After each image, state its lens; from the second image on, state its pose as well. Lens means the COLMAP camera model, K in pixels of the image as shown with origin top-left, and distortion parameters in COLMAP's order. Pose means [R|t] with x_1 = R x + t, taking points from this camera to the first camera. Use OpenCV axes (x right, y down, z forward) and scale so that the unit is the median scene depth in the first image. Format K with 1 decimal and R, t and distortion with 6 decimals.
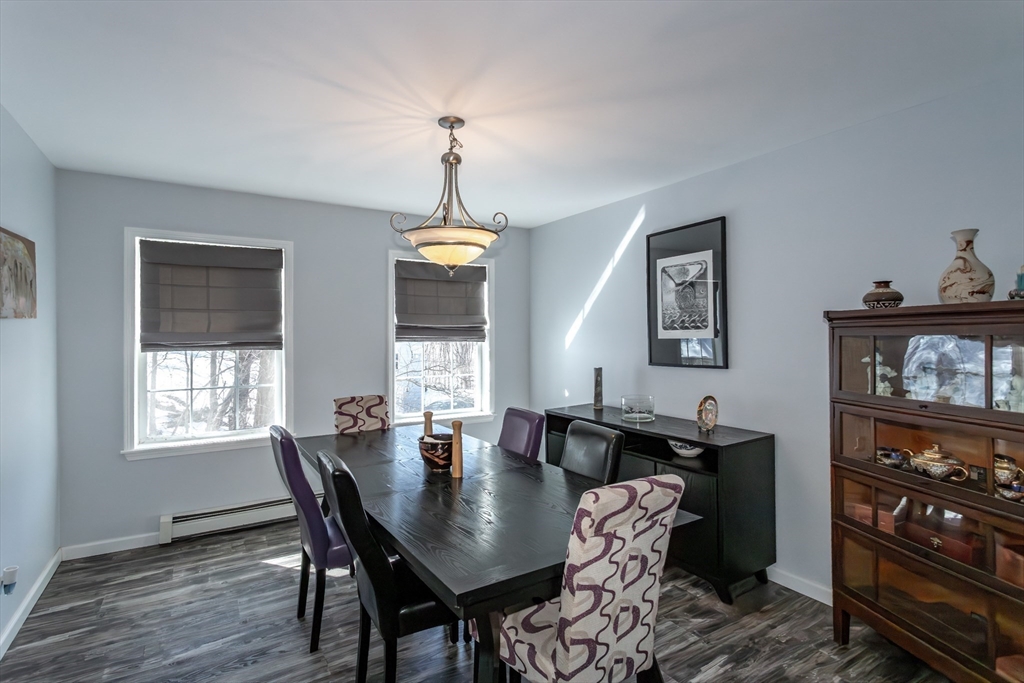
lens RADIAL K [[505.0, 0, 494.2], [0, 505.0, 335.7], [0, 0, 1]] dist [0.001315, 0.000410]
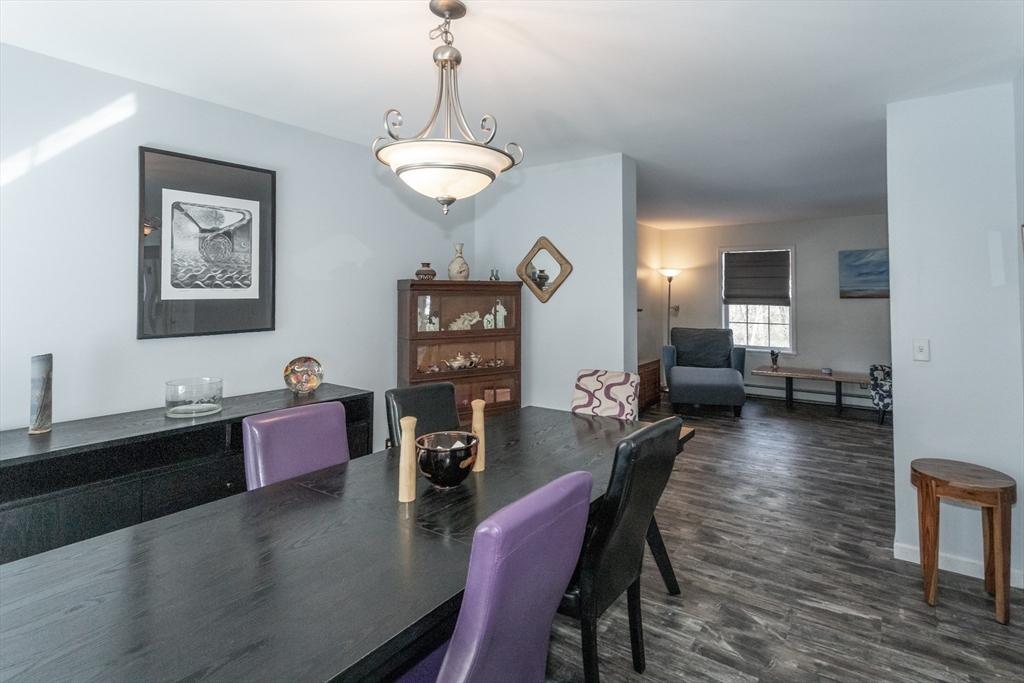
lens RADIAL K [[503.7, 0, 558.3], [0, 503.7, 282.0], [0, 0, 1]] dist [-0.000821, 0.000187]
pose [[-0.441617, 0.027663, 0.896777, -0.576036], [0.000808, 0.999536, -0.030435, 0.003034], [-0.897203, -0.012716, -0.441435, 0.848926]]
